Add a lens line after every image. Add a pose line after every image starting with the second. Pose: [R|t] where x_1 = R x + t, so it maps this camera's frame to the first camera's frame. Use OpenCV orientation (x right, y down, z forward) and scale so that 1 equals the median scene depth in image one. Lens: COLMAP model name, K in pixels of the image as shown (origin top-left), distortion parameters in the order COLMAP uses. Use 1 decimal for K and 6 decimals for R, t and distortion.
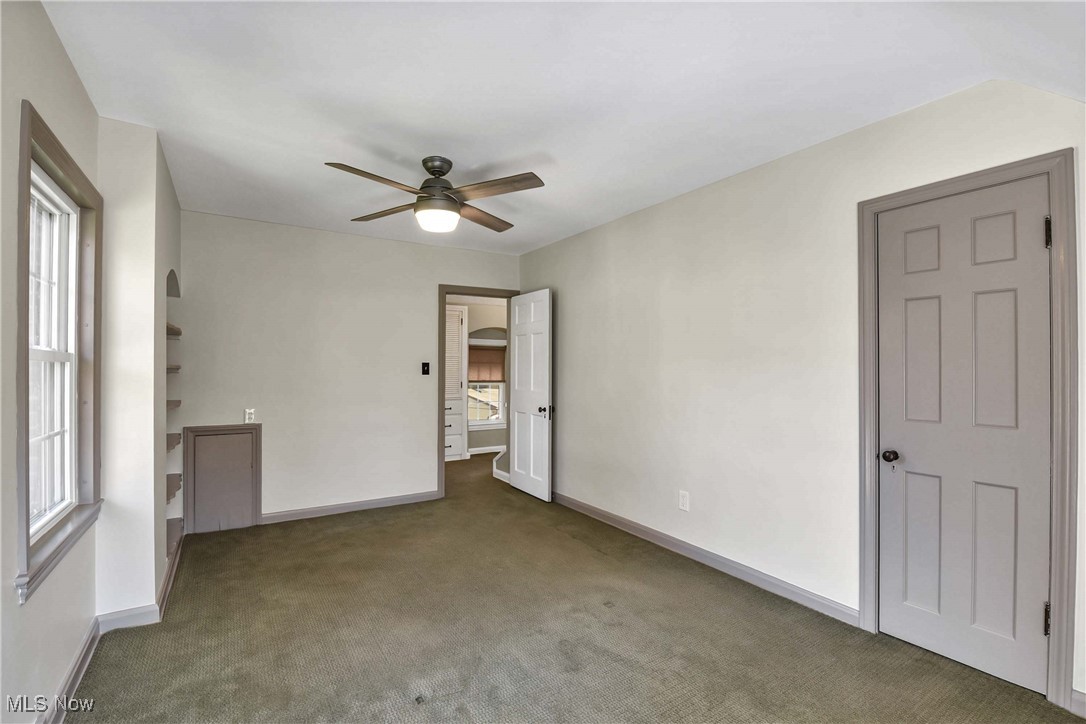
lens RADIAL K [[505.5, 0, 552.7], [0, 505.5, 362.8], [0, 0, 1]] dist [-0.000769, -0.010839]
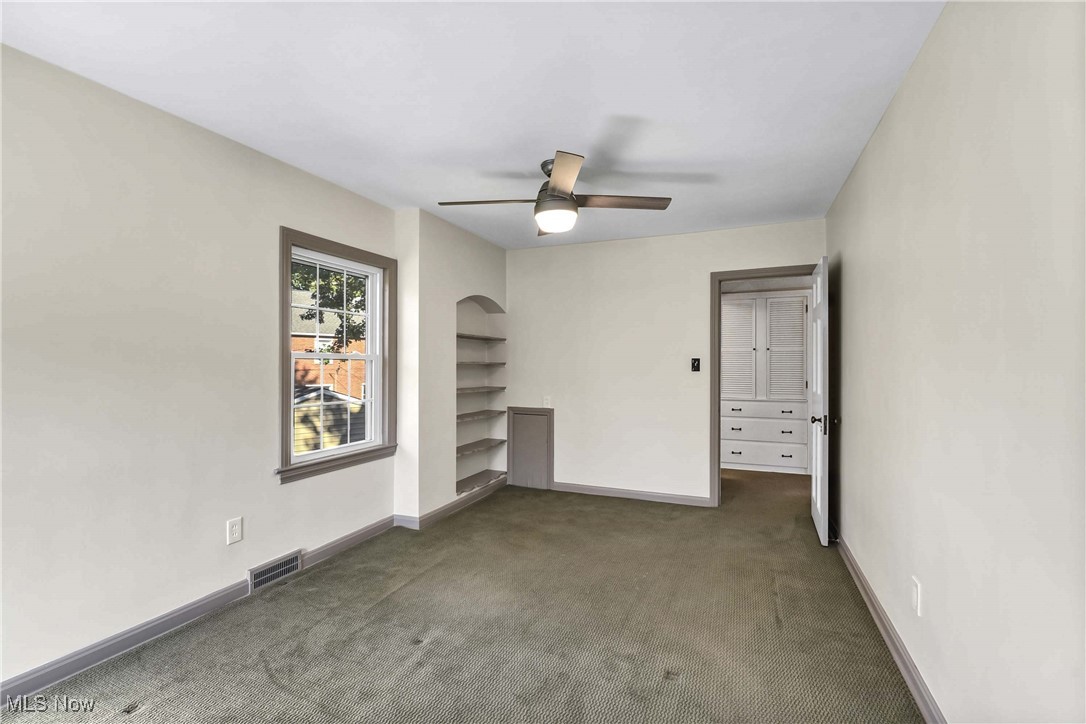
lens RADIAL K [[505.5, 0, 544.9], [0, 505.5, 361.2], [0, 0, 1]] dist [-0.000769, -0.010839]
pose [[0.549746, -0.003482, -0.835325, 0.480834], [0.007505, 0.999972, 0.000771, 0.002679], [0.835298, -0.006693, 0.549756, 0.319974]]
